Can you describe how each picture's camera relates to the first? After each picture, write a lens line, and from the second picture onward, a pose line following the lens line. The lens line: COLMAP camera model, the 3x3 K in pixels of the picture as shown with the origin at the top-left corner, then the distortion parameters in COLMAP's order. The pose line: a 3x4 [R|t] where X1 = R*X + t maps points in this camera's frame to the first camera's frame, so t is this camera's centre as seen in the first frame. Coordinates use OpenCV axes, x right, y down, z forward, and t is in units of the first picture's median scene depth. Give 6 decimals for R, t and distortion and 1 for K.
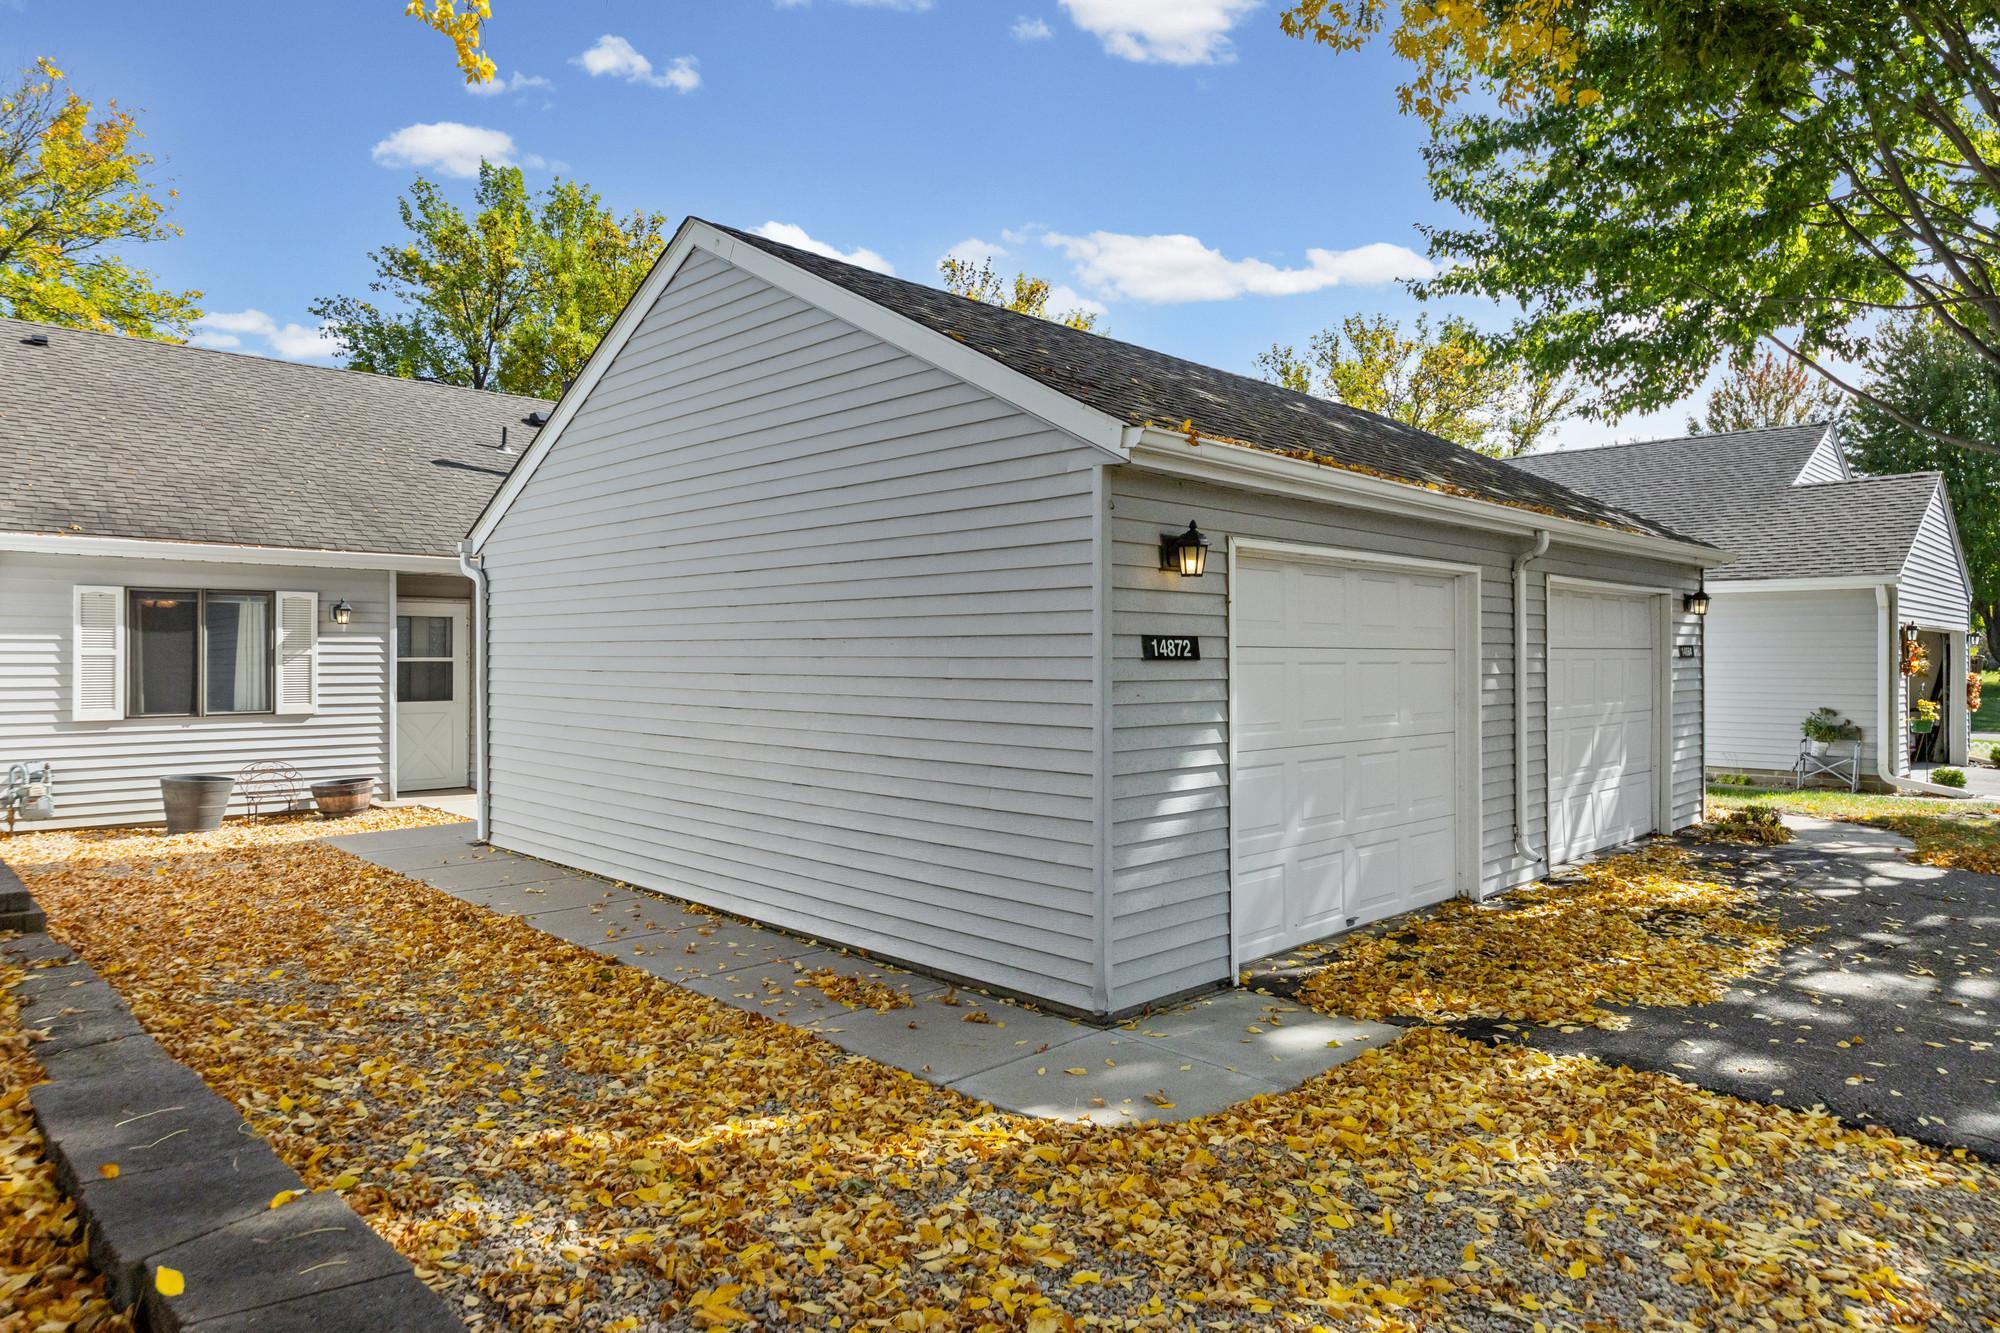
lens RADIAL K [[1208.6, 0, 1010.5], [0, 1208.6, 663.5], [0, 0, 1]] dist [-0.001773, -0.002367]
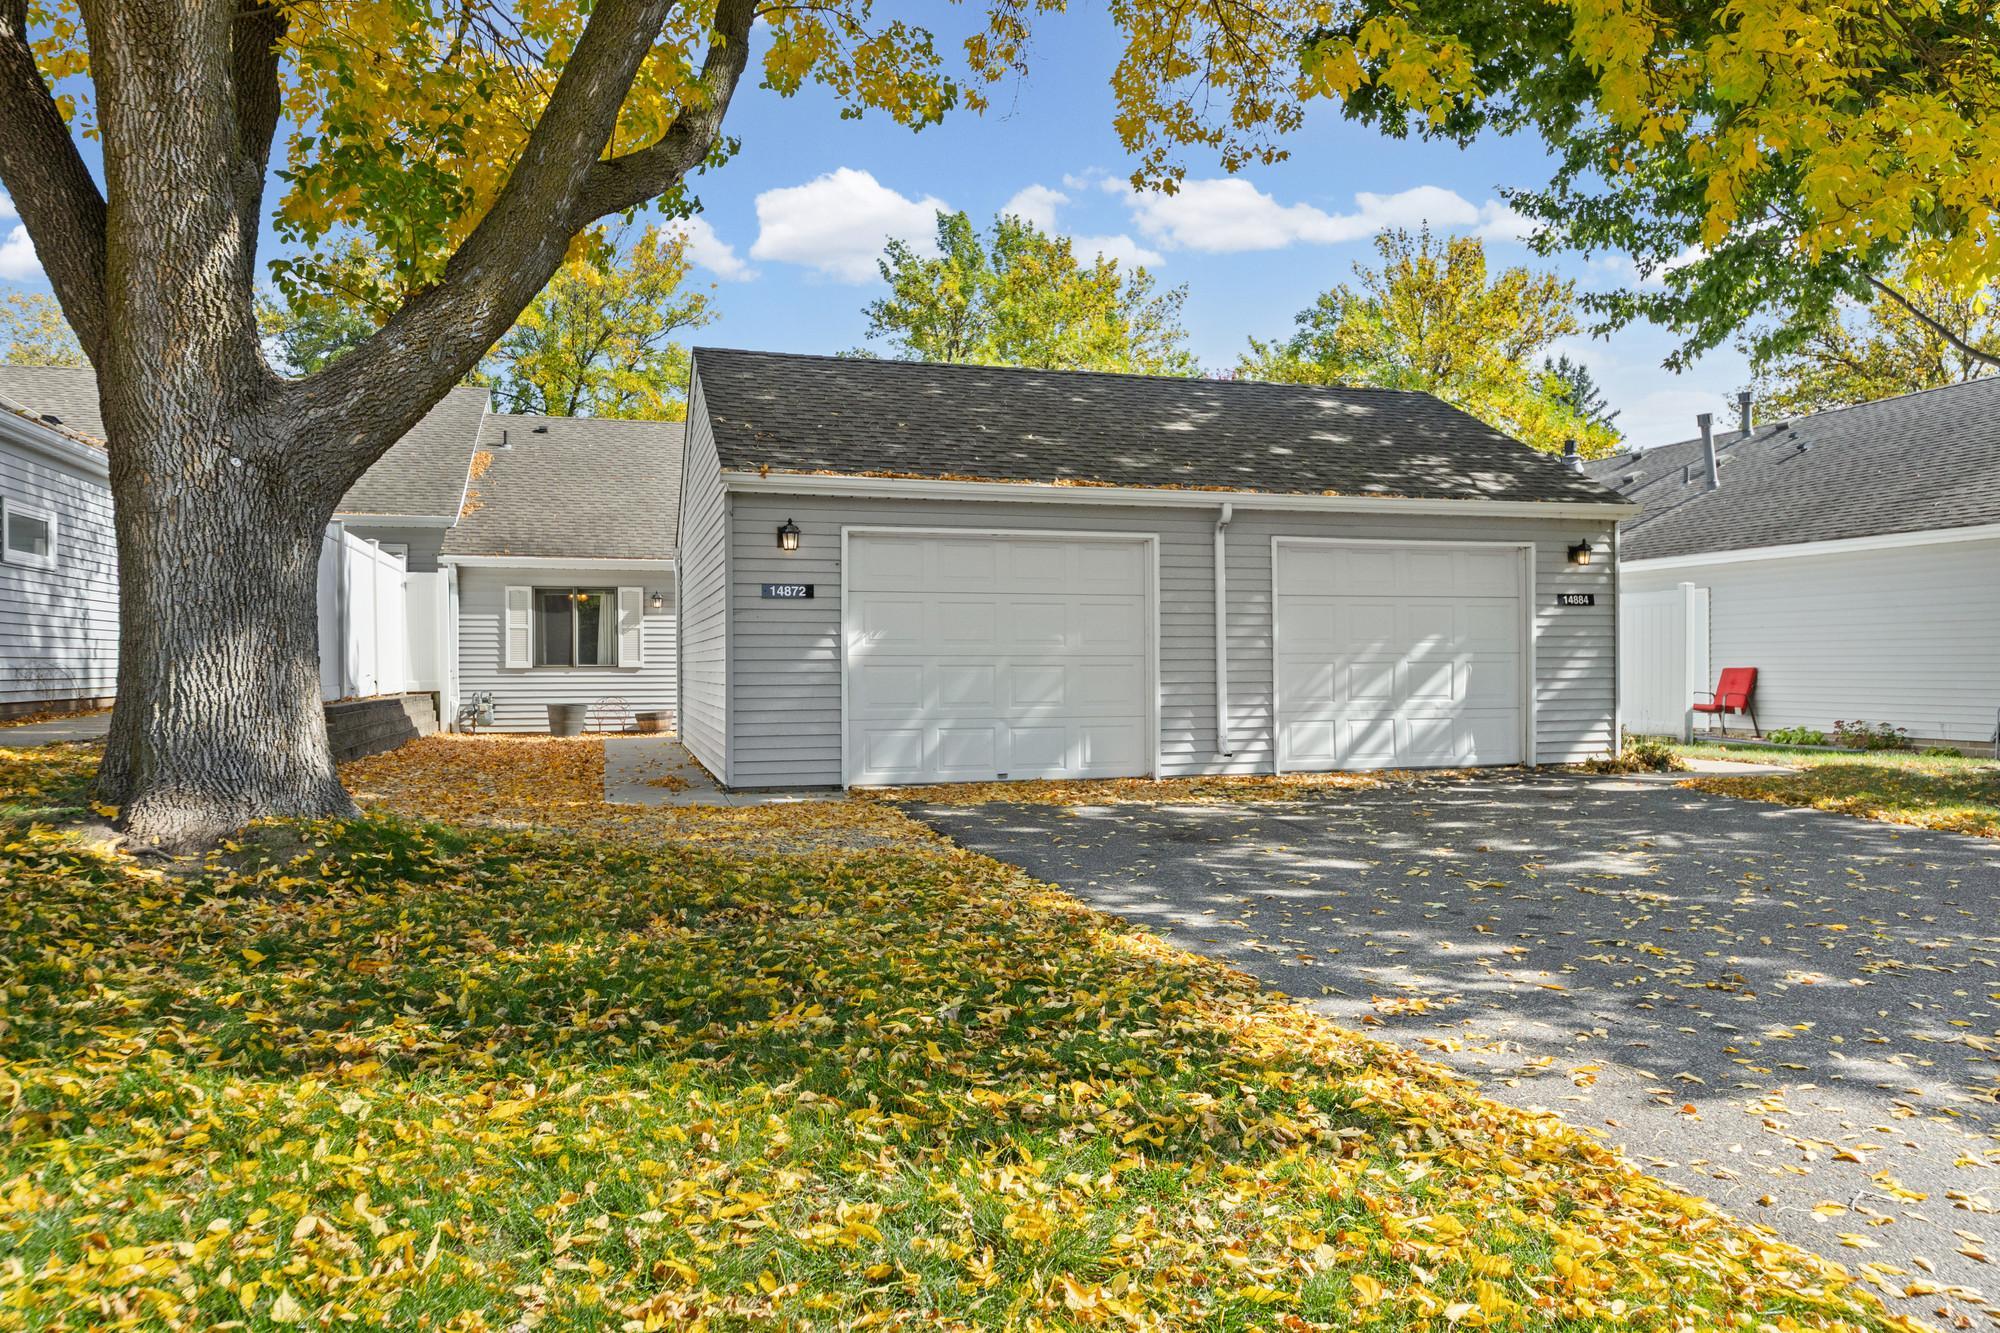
lens RADIAL K [[1400.0, 0, 1023.3], [0, 1400.0, 703.1], [0, 0, 1]] dist [0.002401, 0.007293]
pose [[0.876374, 0.007869, -0.481567, 1.148396], [0.000489, 0.999851, 0.017227, 0.093602], [0.481631, -0.015333, 0.876240, -0.511139]]
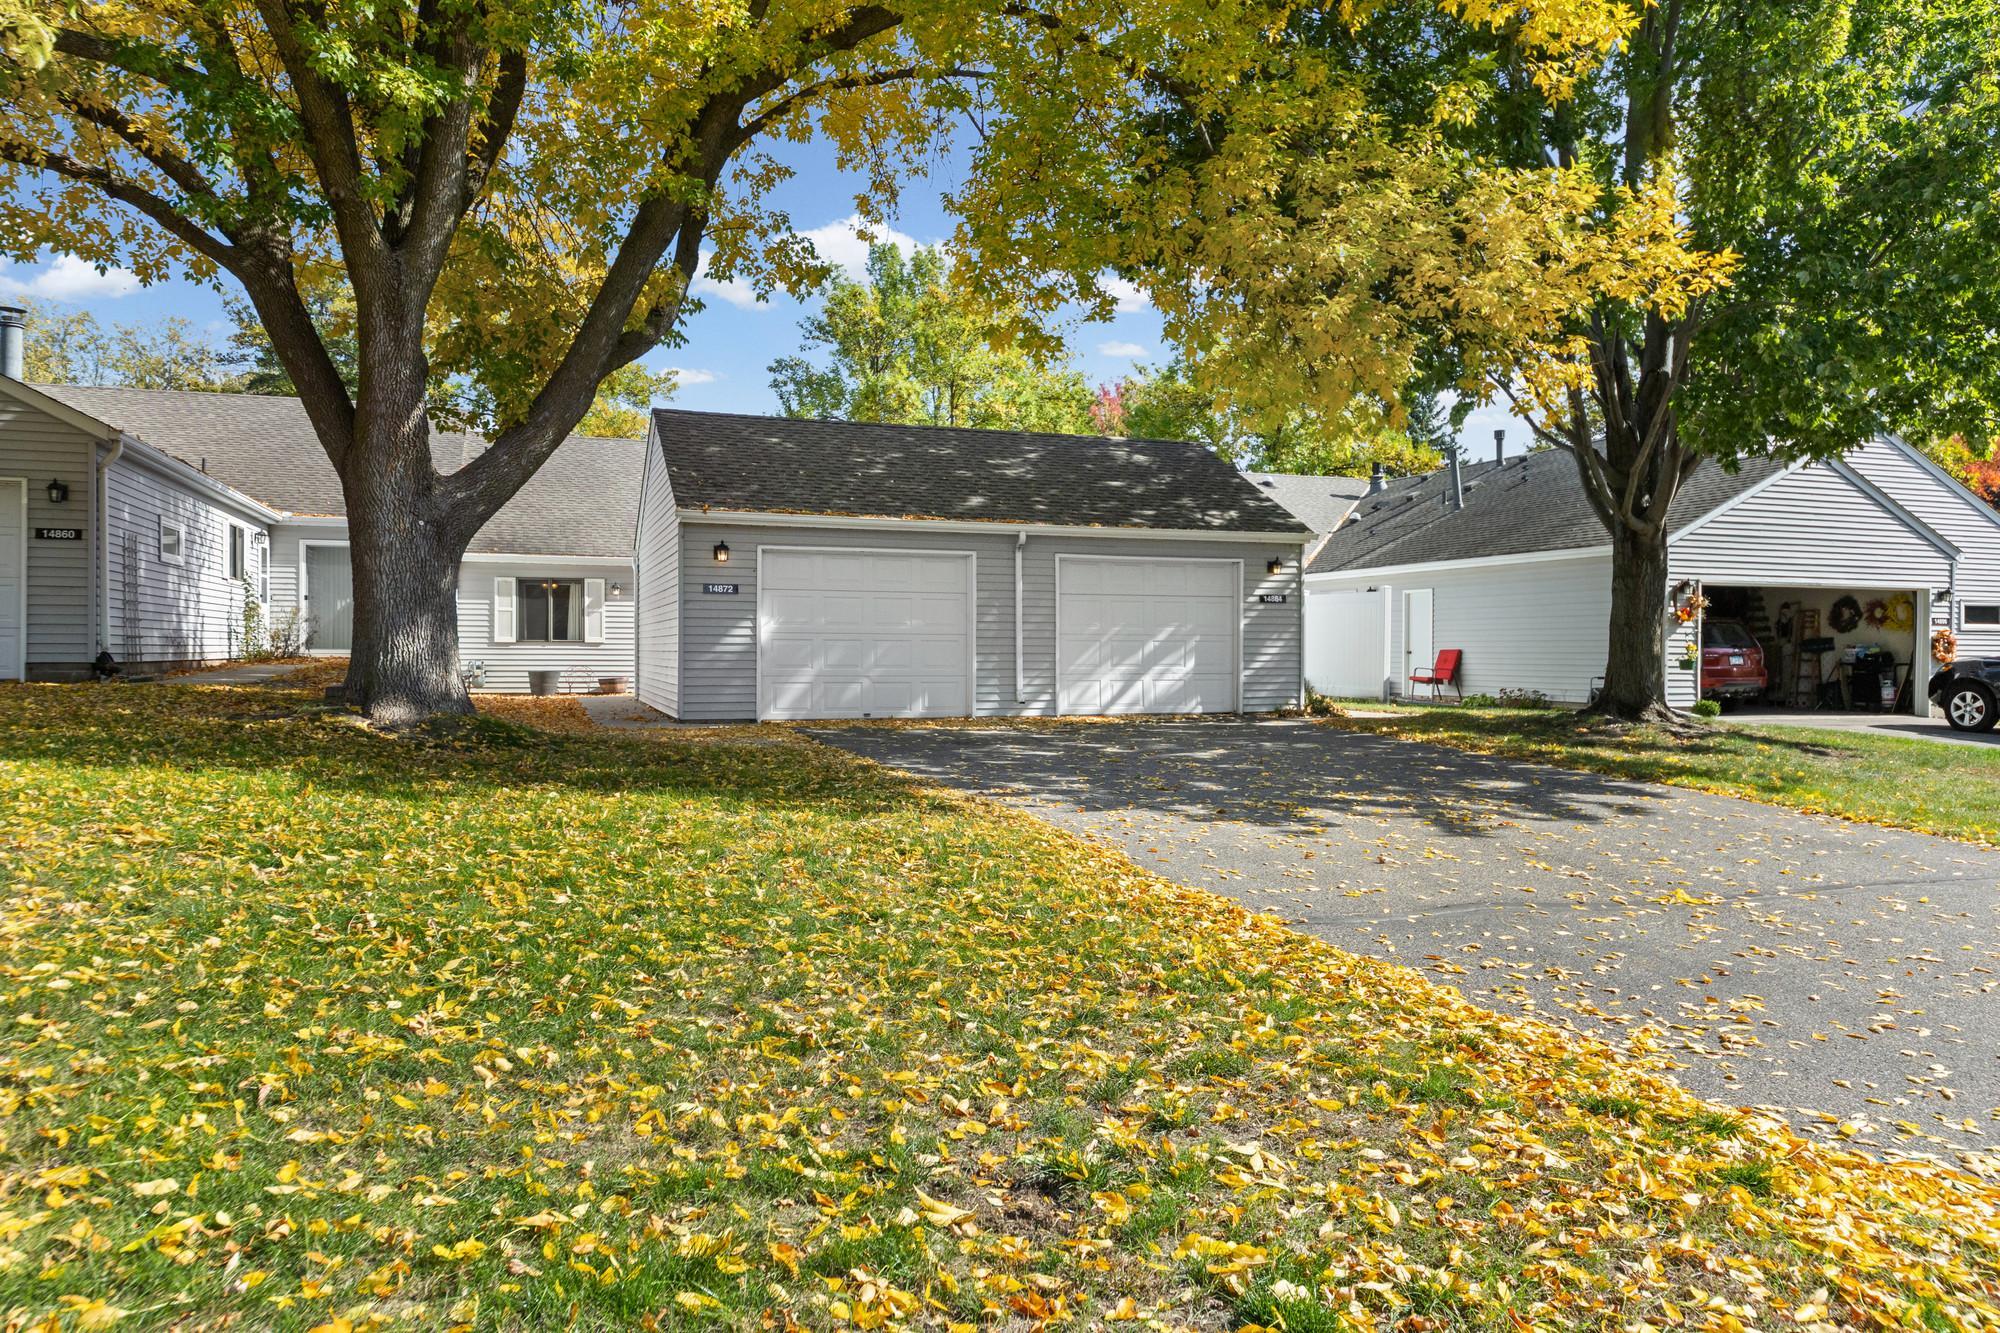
lens RADIAL K [[1400.0, 0, 1040.1], [0, 1400.0, 672.8], [0, 0, 1]] dist [0.002401, 0.007293]
pose [[0.902775, 0.009030, -0.430018, 1.673786], [-0.007011, 0.999956, 0.006279, 0.118137], [0.430056, -0.002653, 0.902798, -1.174730]]
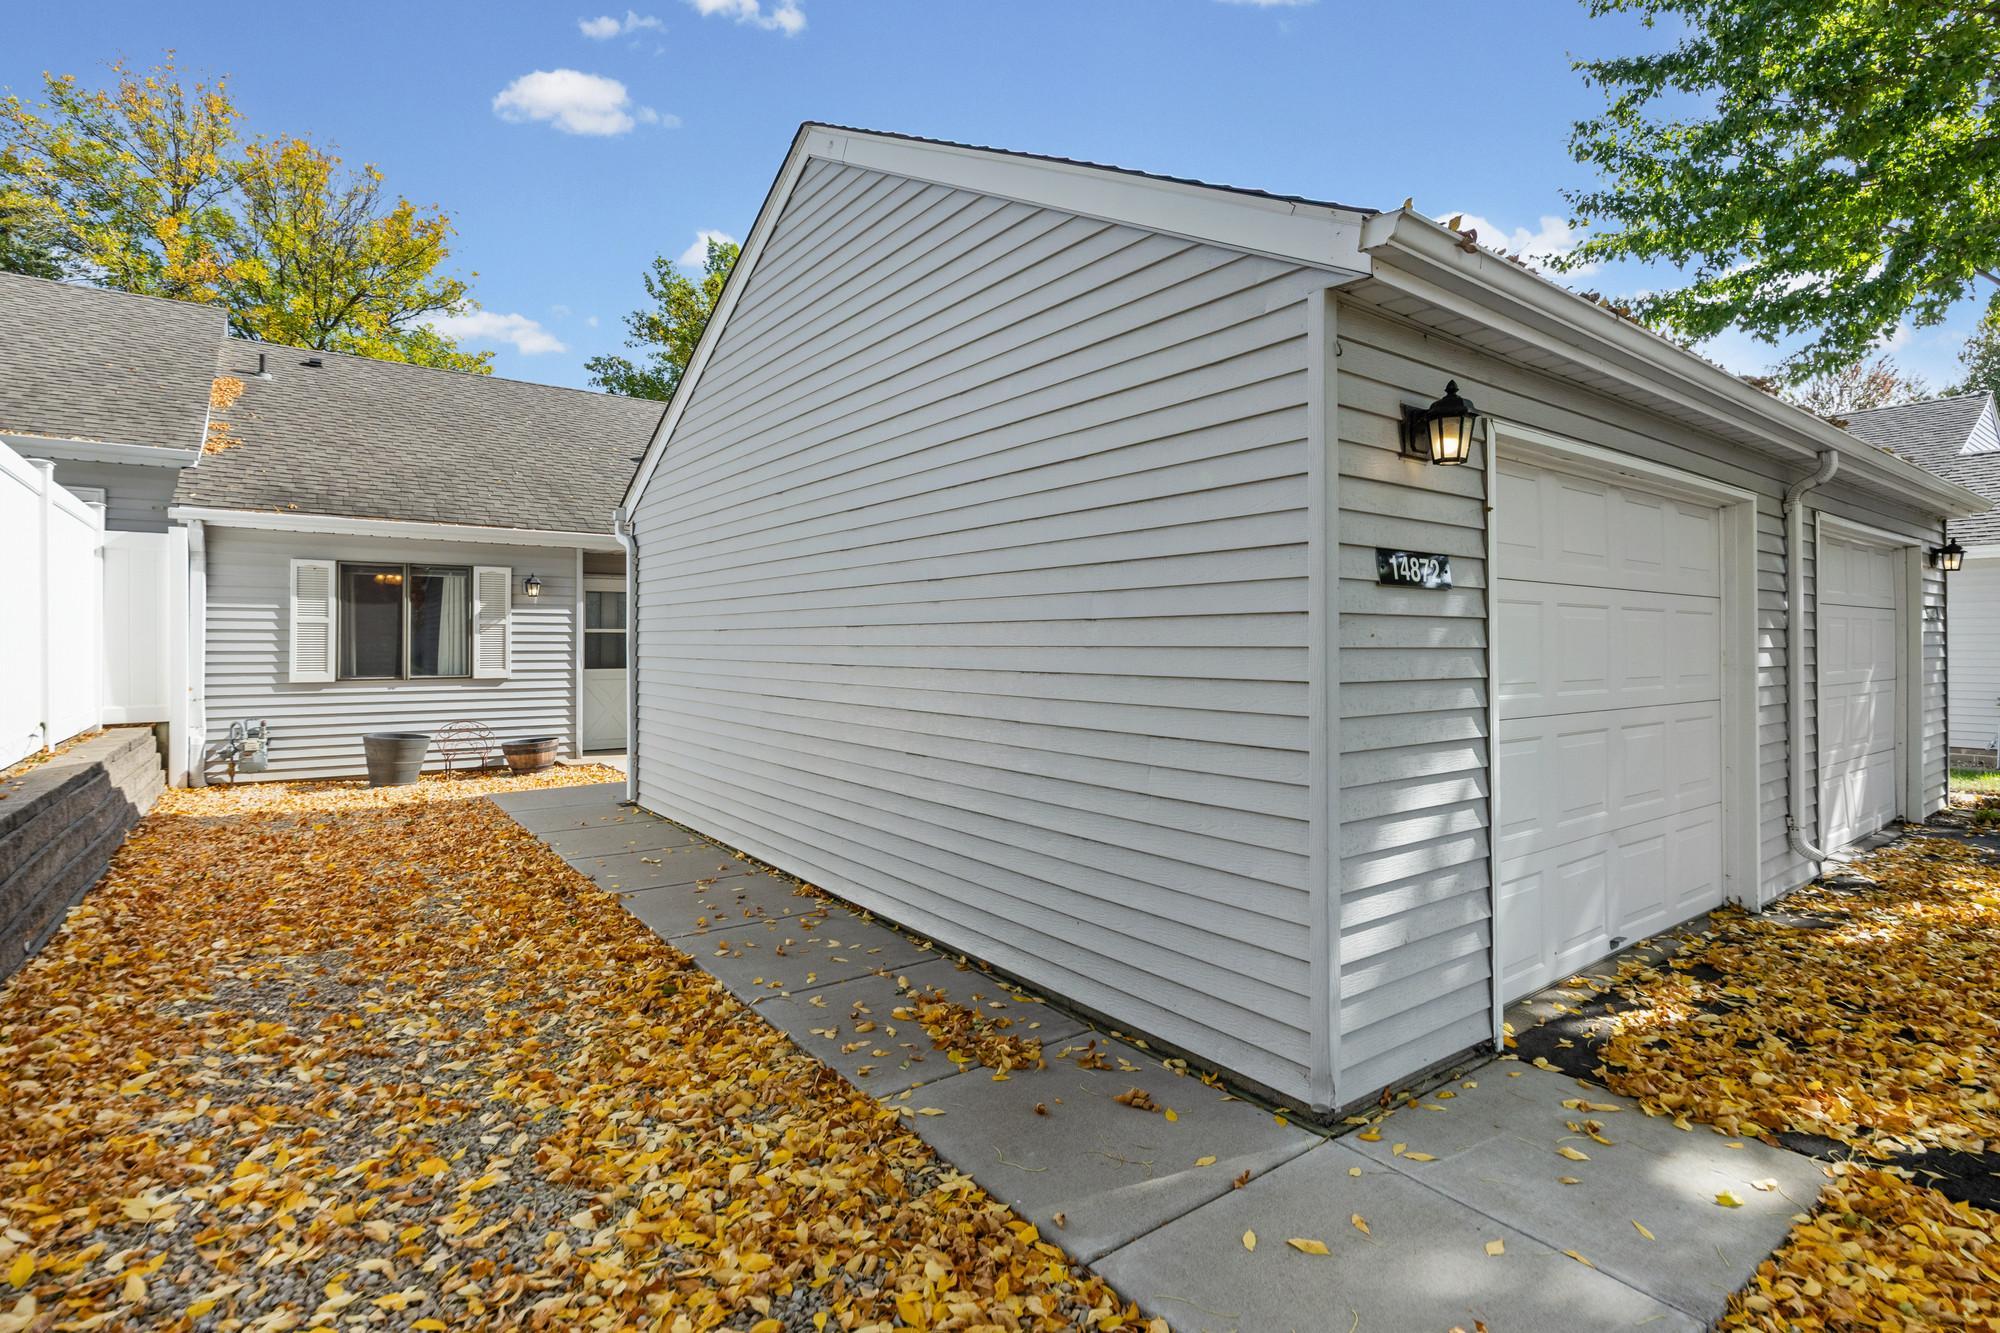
lens RADIAL K [[955.8, 0, 1001.1], [0, 955.8, 645.8], [0, 0, 1]] dist [-0.005474, 0.000905]
pose [[0.990257, -0.000161, -0.139251, -0.021130], [-0.000593, 0.999985, -0.005372, 0.027627], [0.139250, 0.005402, 0.990243, 0.342488]]
